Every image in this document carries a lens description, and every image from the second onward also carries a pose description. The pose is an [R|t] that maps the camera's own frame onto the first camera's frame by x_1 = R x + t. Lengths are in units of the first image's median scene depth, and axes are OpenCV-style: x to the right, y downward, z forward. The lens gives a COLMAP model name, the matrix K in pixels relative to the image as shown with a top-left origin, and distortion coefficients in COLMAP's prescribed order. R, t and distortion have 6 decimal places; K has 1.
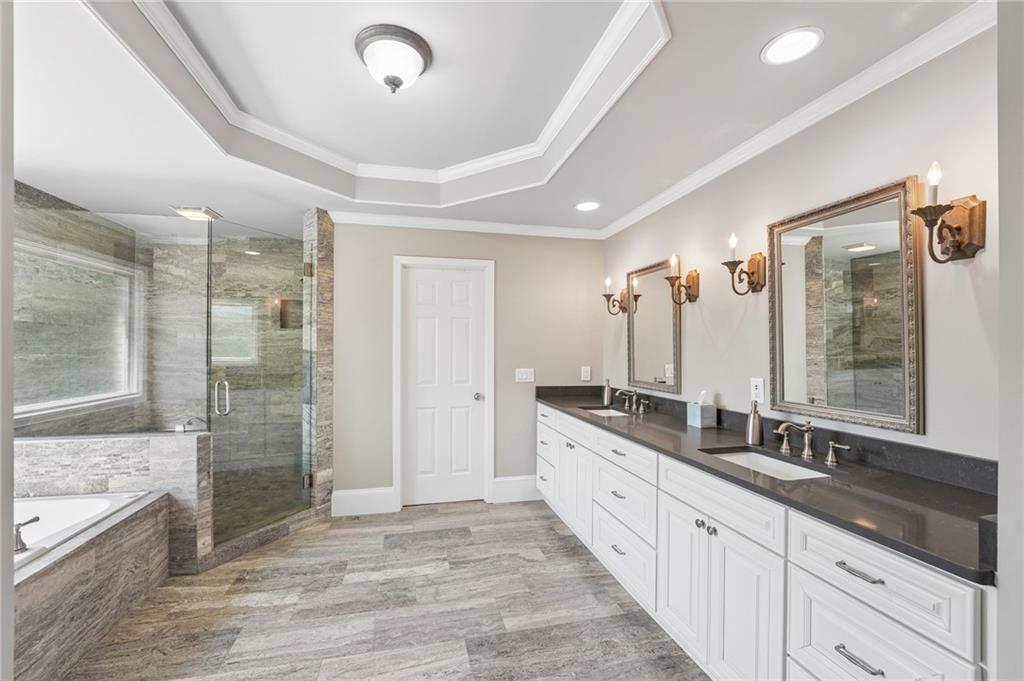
lens RADIAL K [[423.5, 0, 510.5], [0, 423.5, 344.7], [0, 0, 1]] dist [-0.022361, 0.002014]
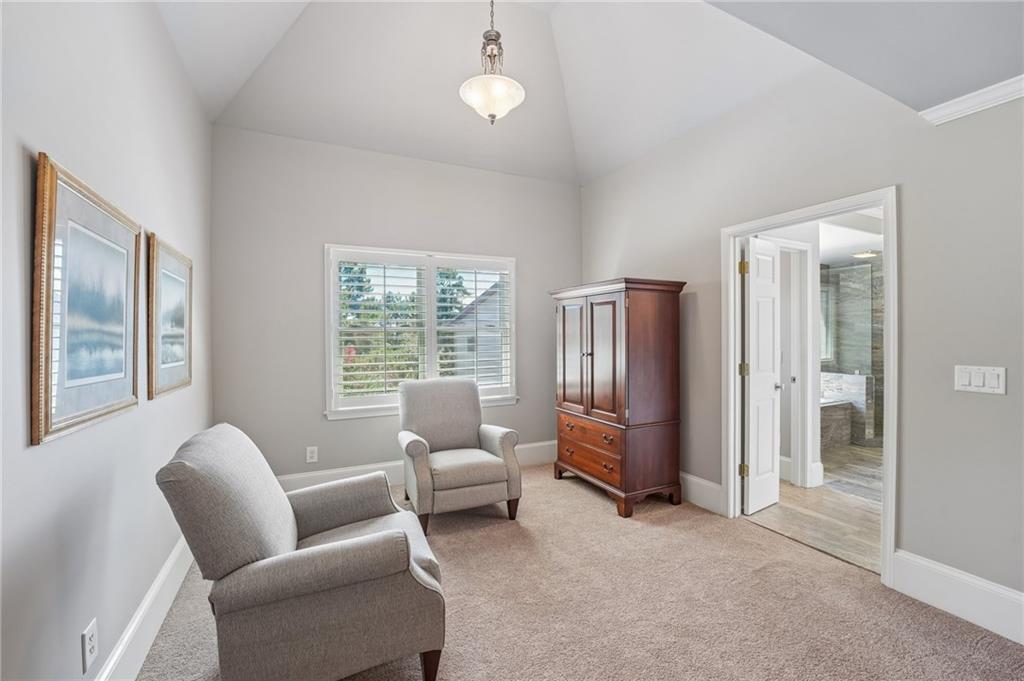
lens RADIAL K [[423.5, 0, 510.7], [0, 423.5, 334.9], [0, 0, 1]] dist [-0.022361, 0.002014]
pose [[0.213903, 0.001820, -0.976853, 0.625761], [0.009291, 0.999949, 0.003898, -0.001472], [0.976811, -0.009910, 0.213875, -0.813173]]
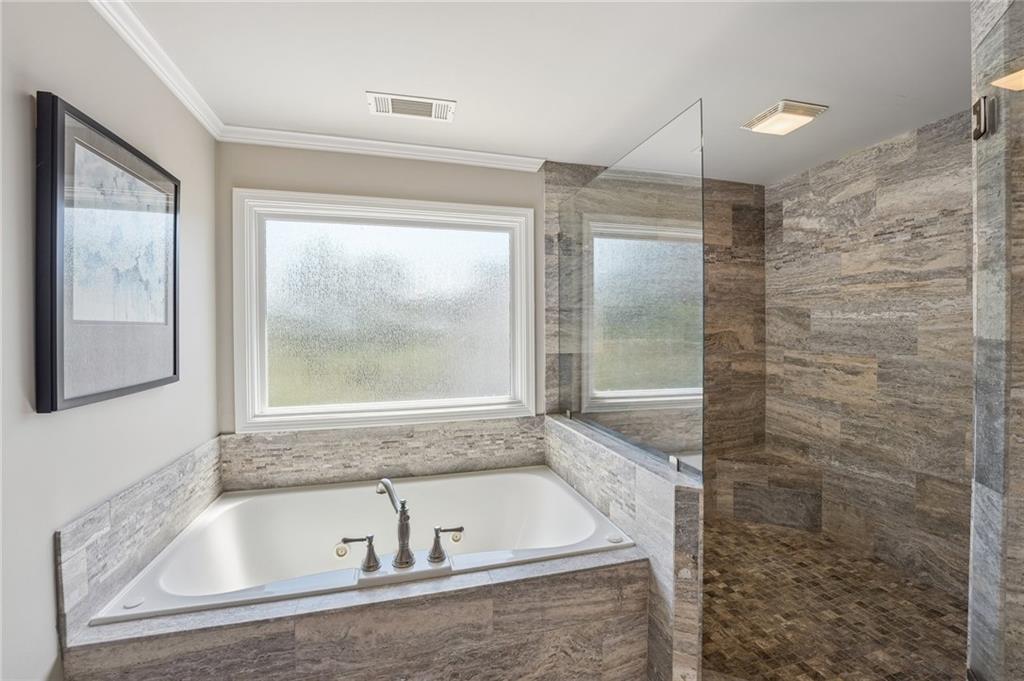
lens RADIAL K [[423.5, 0, 516.7], [0, 423.5, 331.9], [0, 0, 1]] dist [-0.022361, 0.002014]
pose [[0.041499, 0.000340, -0.999139, -0.138554], [0.006604, 0.999978, 0.000615, 0.003600], [0.999117, -0.006624, 0.041495, 0.581397]]
